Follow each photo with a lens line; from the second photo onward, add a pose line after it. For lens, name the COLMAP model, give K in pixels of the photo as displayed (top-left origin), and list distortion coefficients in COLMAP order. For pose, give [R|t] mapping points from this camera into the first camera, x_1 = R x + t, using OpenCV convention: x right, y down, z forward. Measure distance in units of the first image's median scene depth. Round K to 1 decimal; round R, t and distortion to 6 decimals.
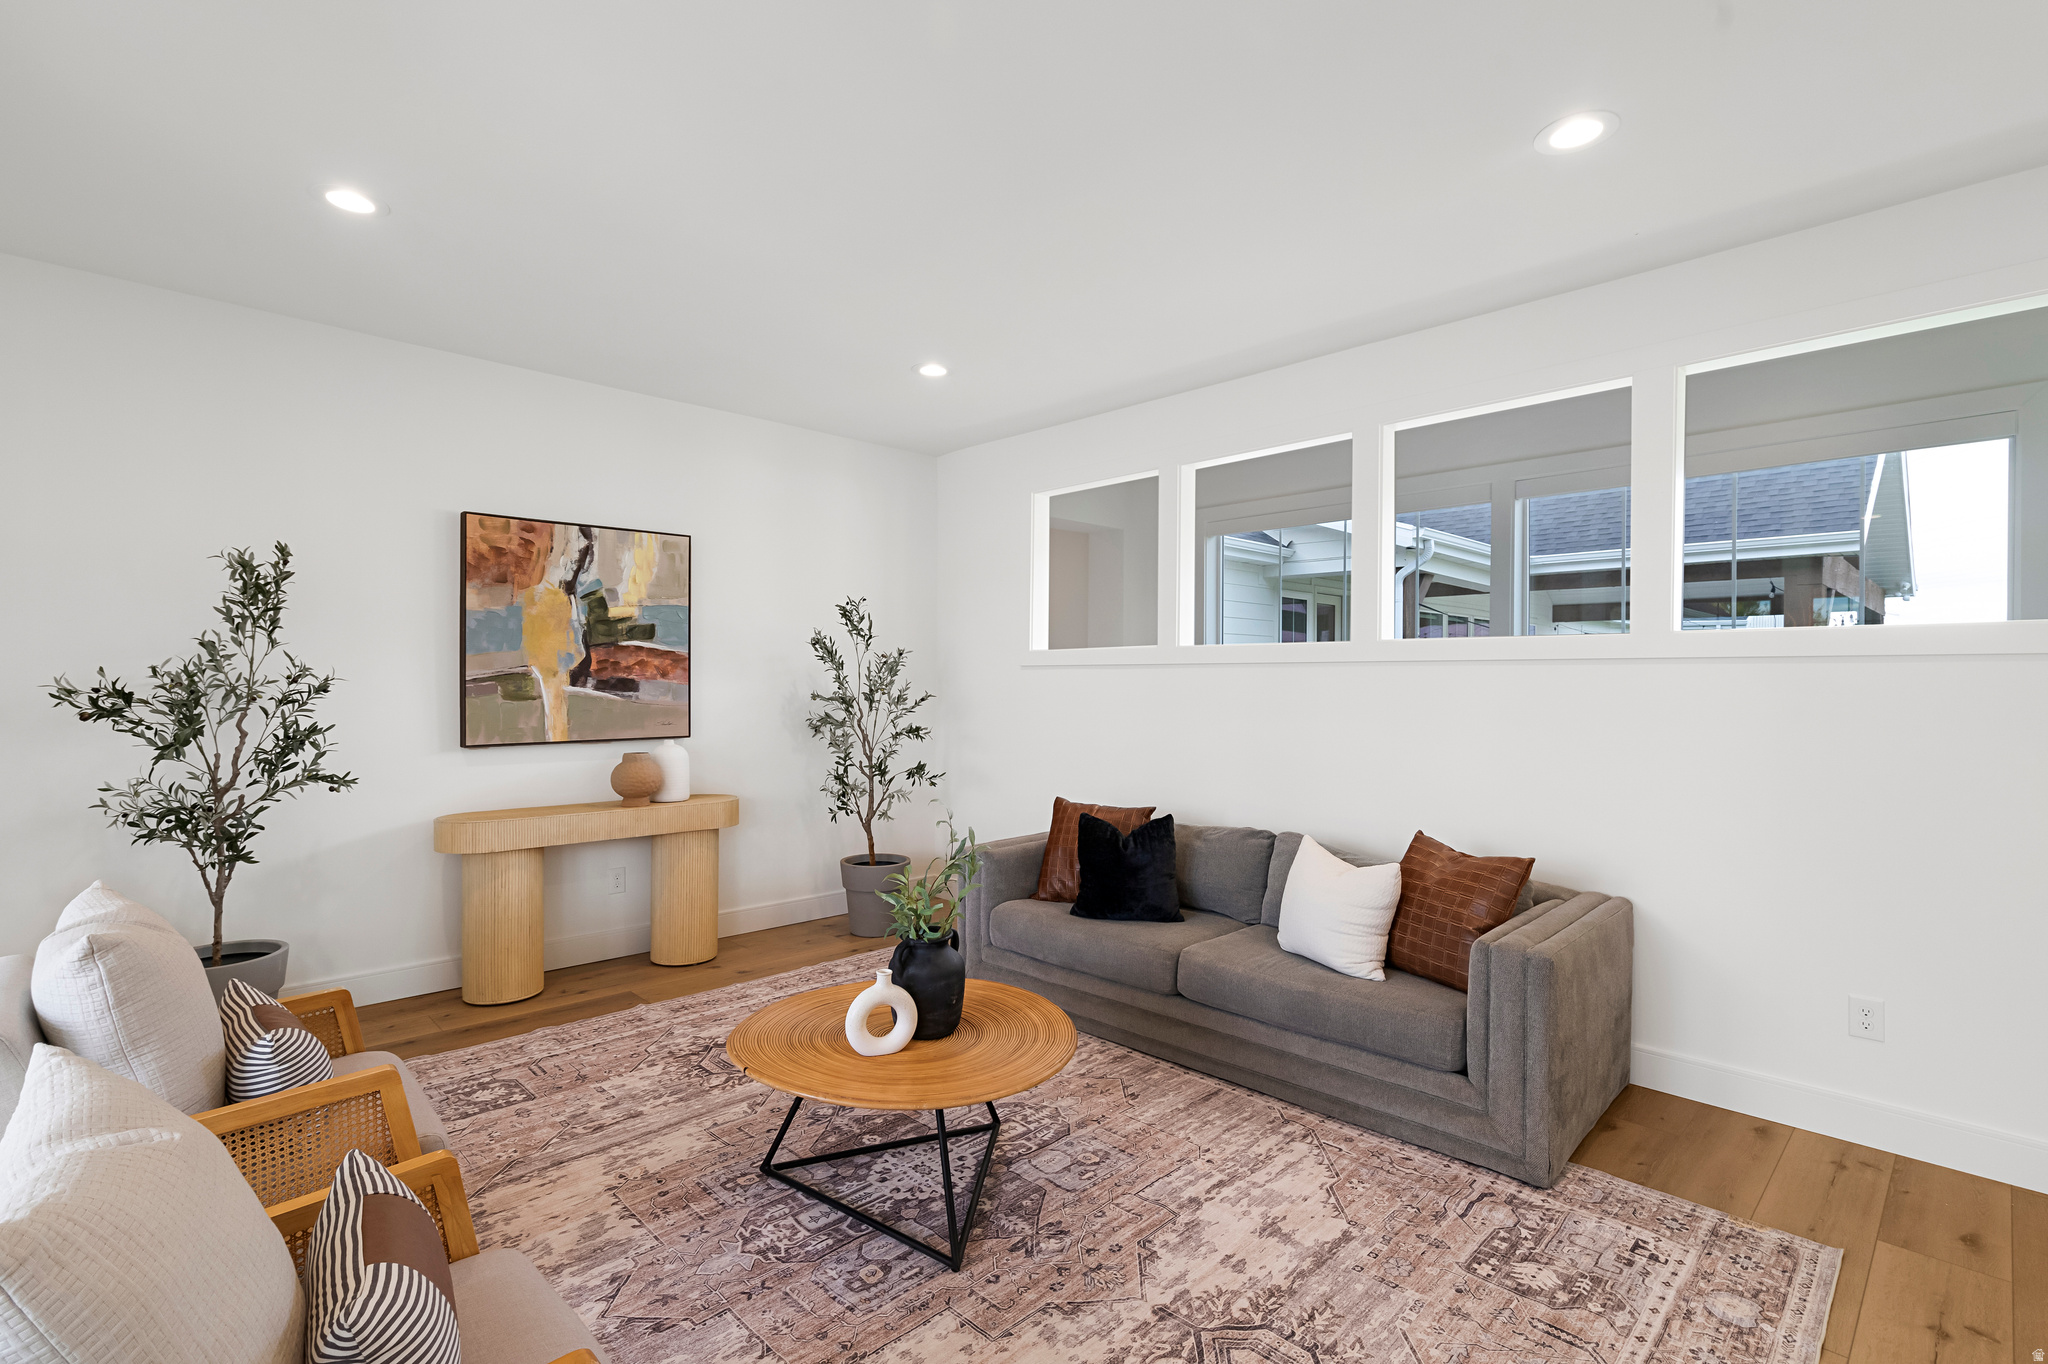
lens RADIAL K [[948.3, 0, 1034.9], [0, 948.3, 685.1], [0, 0, 1]] dist [-0.002625, 0.002299]
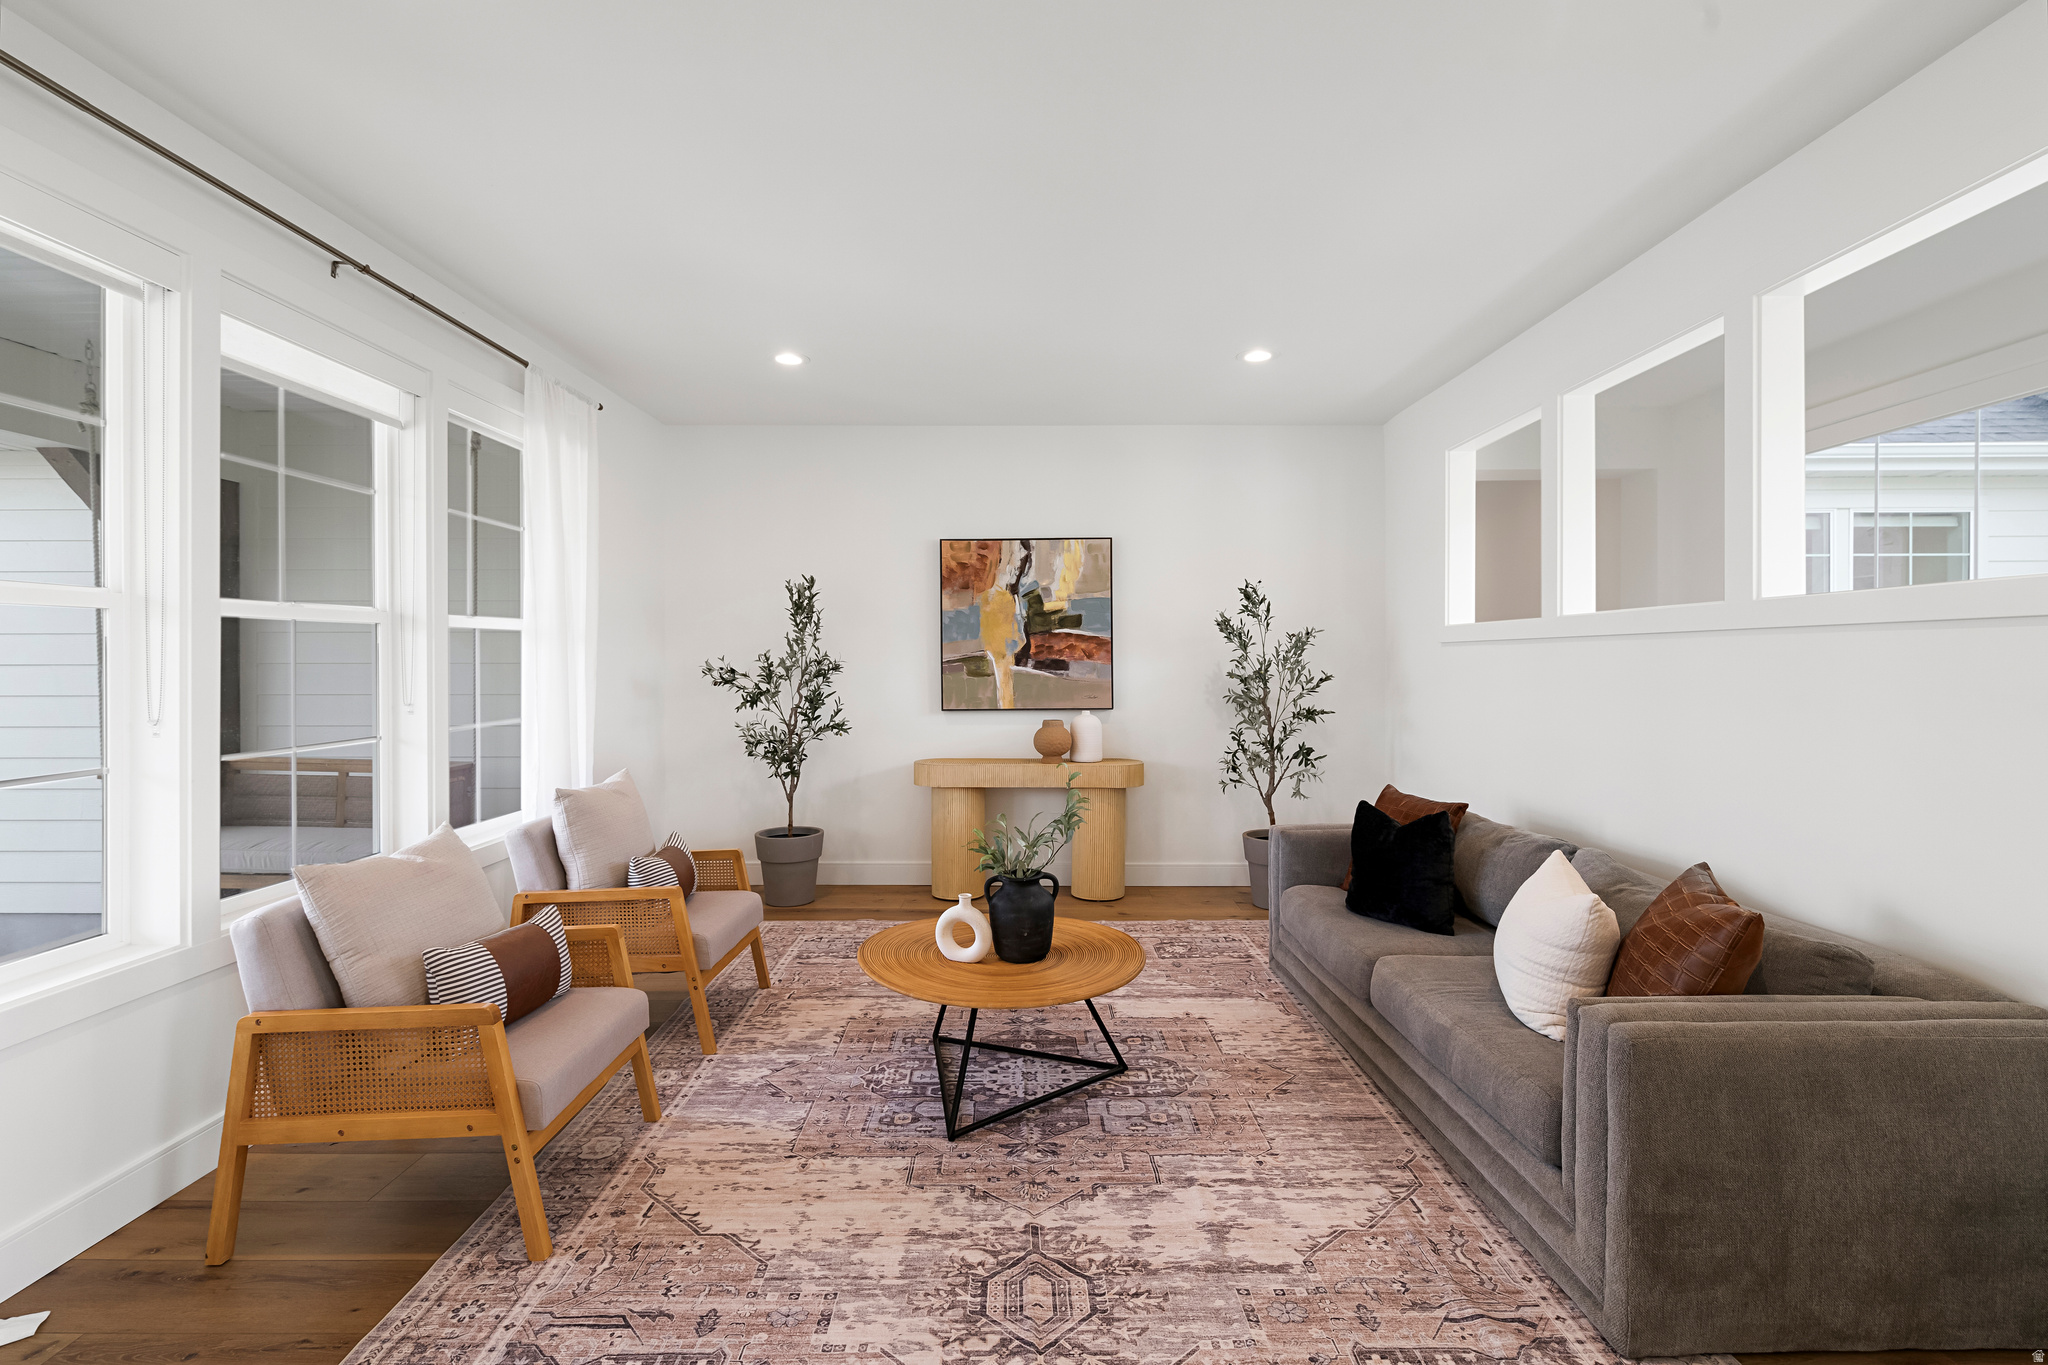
lens RADIAL K [[948.3, 0, 1017.7], [0, 948.3, 661.6], [0, 0, 1]] dist [-0.002625, 0.002299]
pose [[0.710421, -0.006099, -0.703750, 0.557034], [0.002706, 0.999979, -0.005934, 0.003731], [0.703771, 0.002311, 0.710423, 0.123730]]
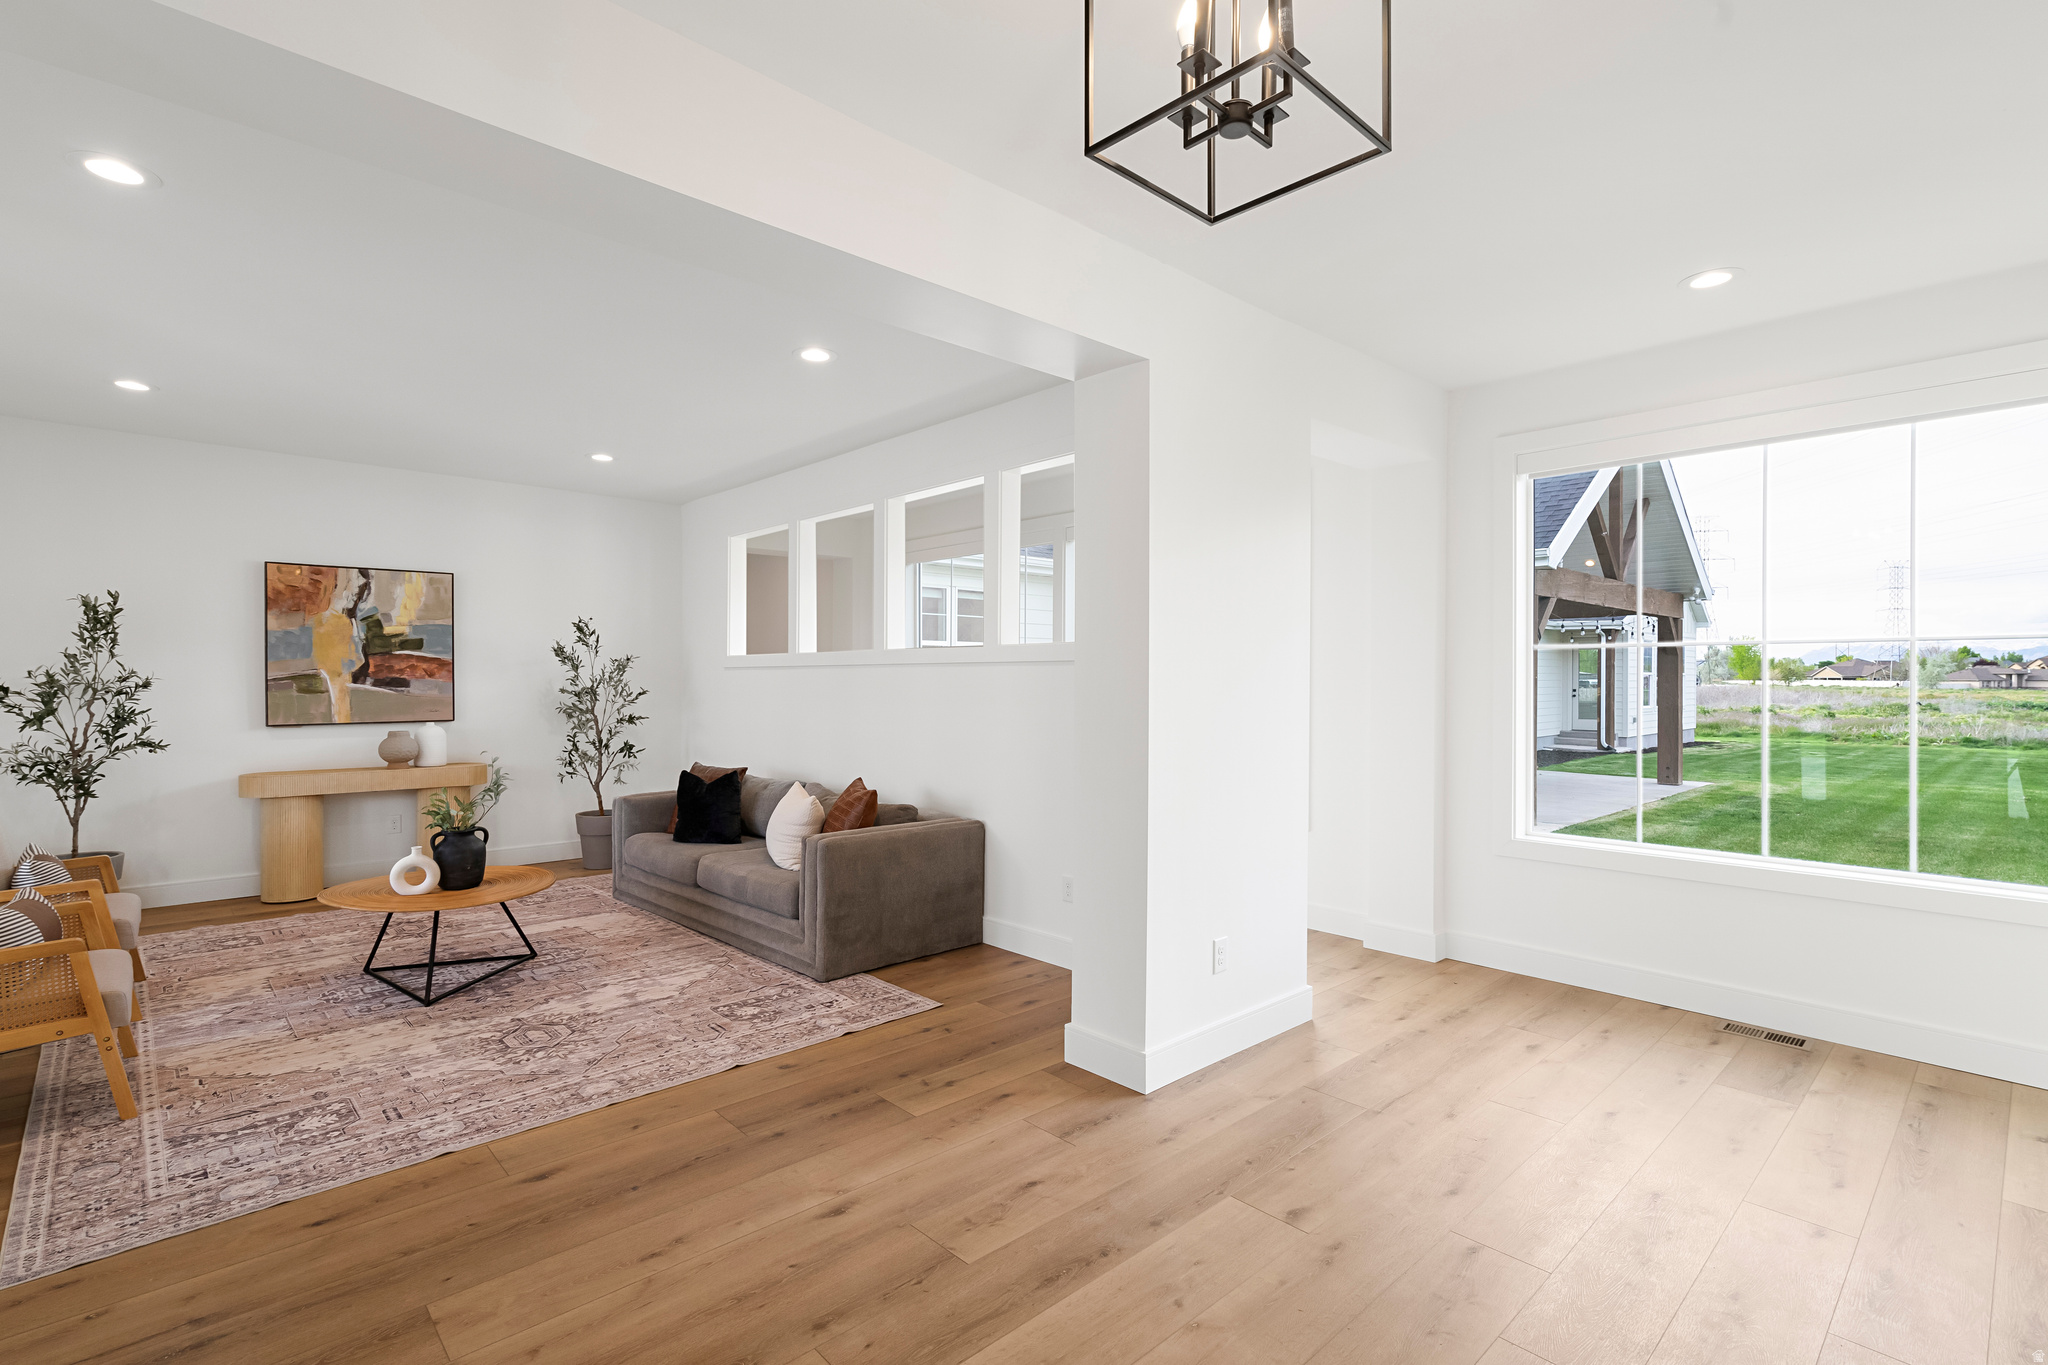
lens RADIAL K [[948.3, 0, 1025.9], [0, 948.3, 684.4], [0, 0, 1]] dist [-0.002625, 0.002299]
pose [[0.999751, -0.003134, -0.022107, 0.720166], [0.003143, 0.999995, 0.000364, 0.006796], [0.022106, -0.000433, 0.999756, -0.507241]]
